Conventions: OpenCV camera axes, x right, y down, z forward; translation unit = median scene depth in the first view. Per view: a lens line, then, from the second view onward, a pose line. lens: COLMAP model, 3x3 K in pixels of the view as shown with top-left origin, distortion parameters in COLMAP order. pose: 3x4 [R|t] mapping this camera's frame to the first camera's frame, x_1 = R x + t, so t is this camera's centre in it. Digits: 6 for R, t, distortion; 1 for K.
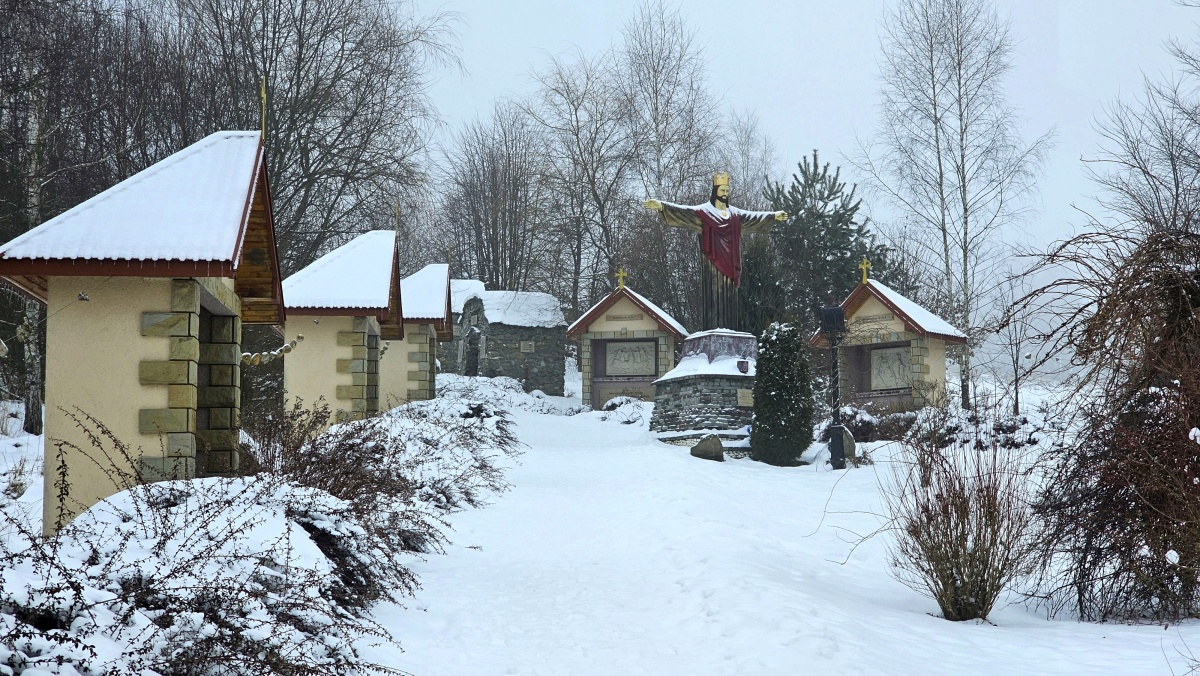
lens RADIAL K [[2310.1, 0, 600.0], [0, 2310.1, 338.0], [0, 0, 1]] dist [-0.021563, -0.045222]
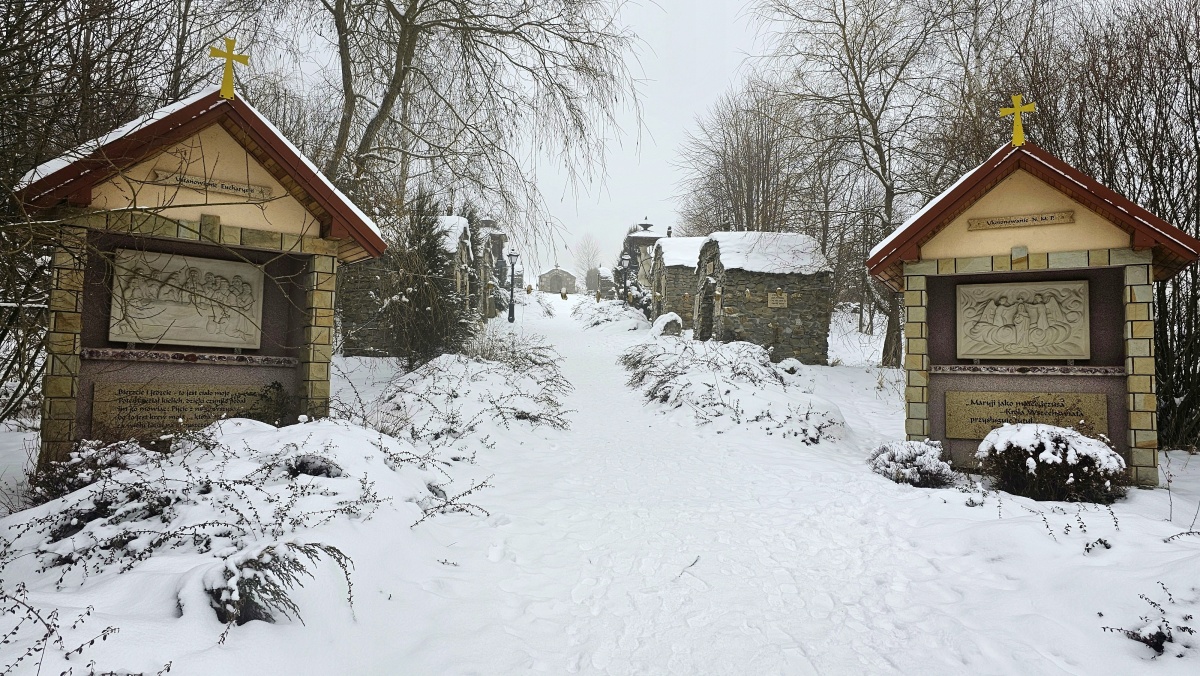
lens RADIAL K [[749.0, 0, 593.9], [0, 749.0, 332.5], [0, 0, 1]] dist [0.055861, -0.044345]
pose [[0.961780, -0.001511, -0.273819, -0.021810], [0.012741, 0.999149, 0.039239, 0.004059], [0.273527, -0.041229, 0.960980, 0.749231]]
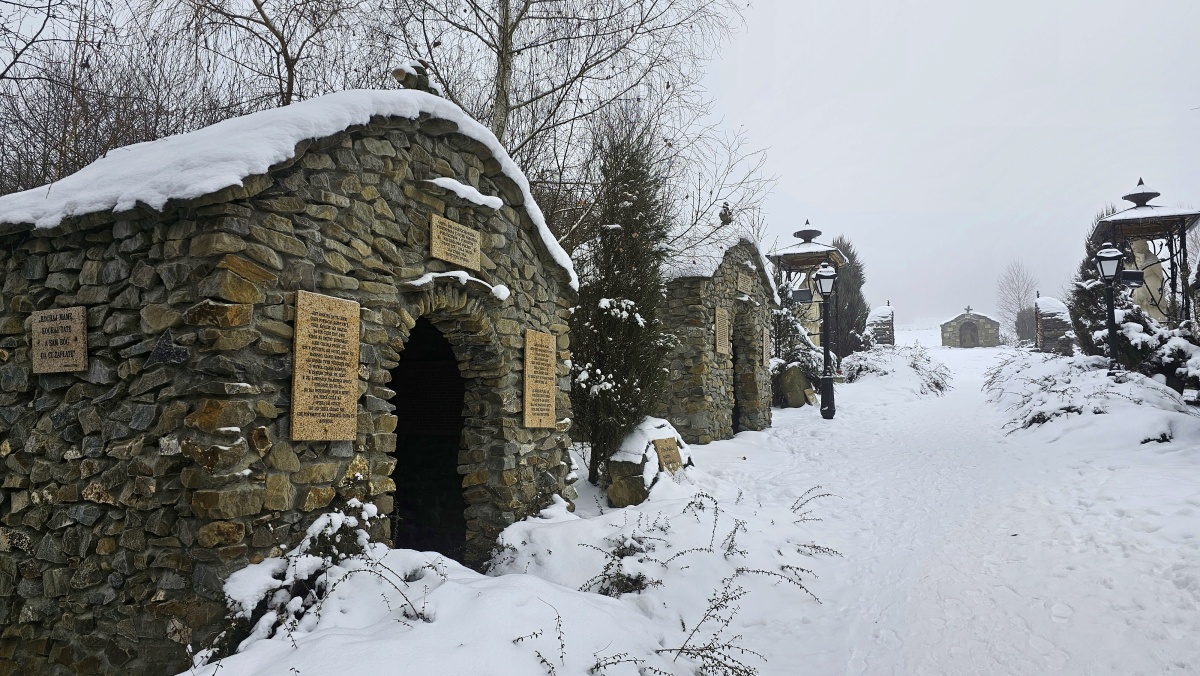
lens RADIAL K [[806.6, 0, 604.2], [0, 806.6, 334.0], [0, 0, 1]] dist [0.058528, -0.033309]
pose [[0.722872, -0.083800, -0.685882, -0.077971], [0.060156, 0.996482, -0.058348, 0.001190], [0.688358, 0.000919, 0.725370, 0.952017]]
